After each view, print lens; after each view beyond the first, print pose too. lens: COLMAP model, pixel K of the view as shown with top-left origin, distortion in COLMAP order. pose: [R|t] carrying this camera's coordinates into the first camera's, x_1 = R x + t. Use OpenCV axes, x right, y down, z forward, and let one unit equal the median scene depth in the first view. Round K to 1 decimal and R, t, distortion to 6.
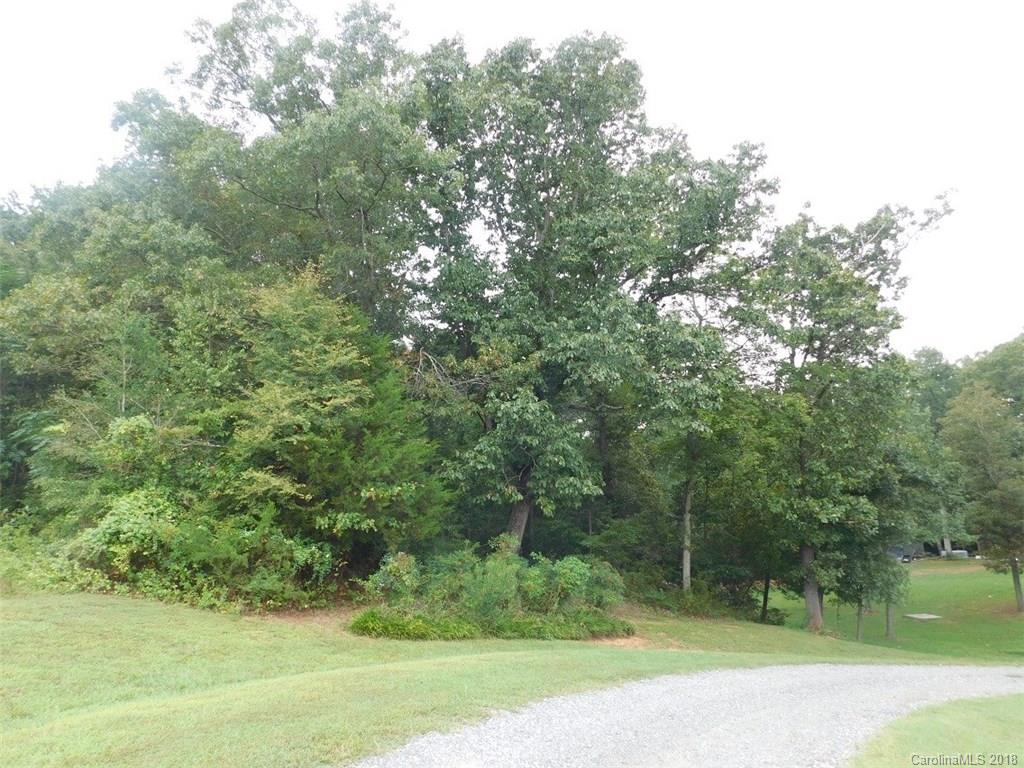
lens RADIAL K [[662.1, 0, 512.0], [0, 662.1, 384.0], [0, 0, 1]] dist [-0.078436, 0.051347]
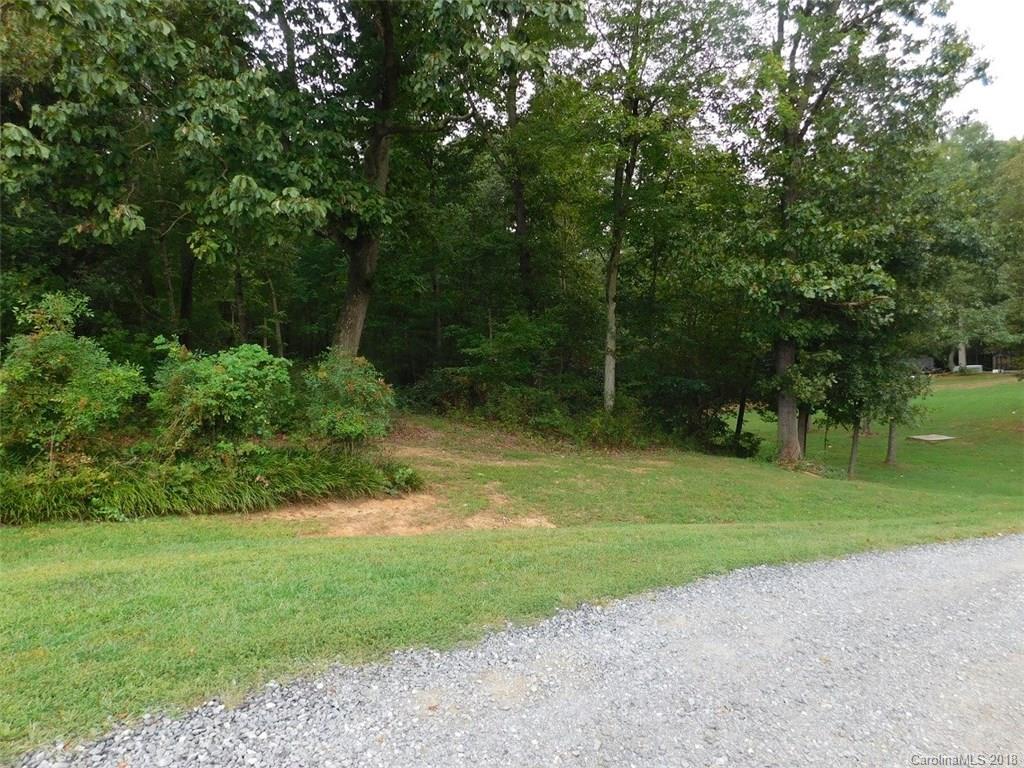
lens RADIAL K [[662.1, 0, 512.0], [0, 662.1, 384.0], [0, 0, 1]] dist [-0.078436, 0.051347]
pose [[0.999406, -0.031149, -0.014739, 0.319691], [0.033823, 0.968559, 0.246472, 0.200384], [0.006598, -0.246825, 0.969038, 0.590552]]
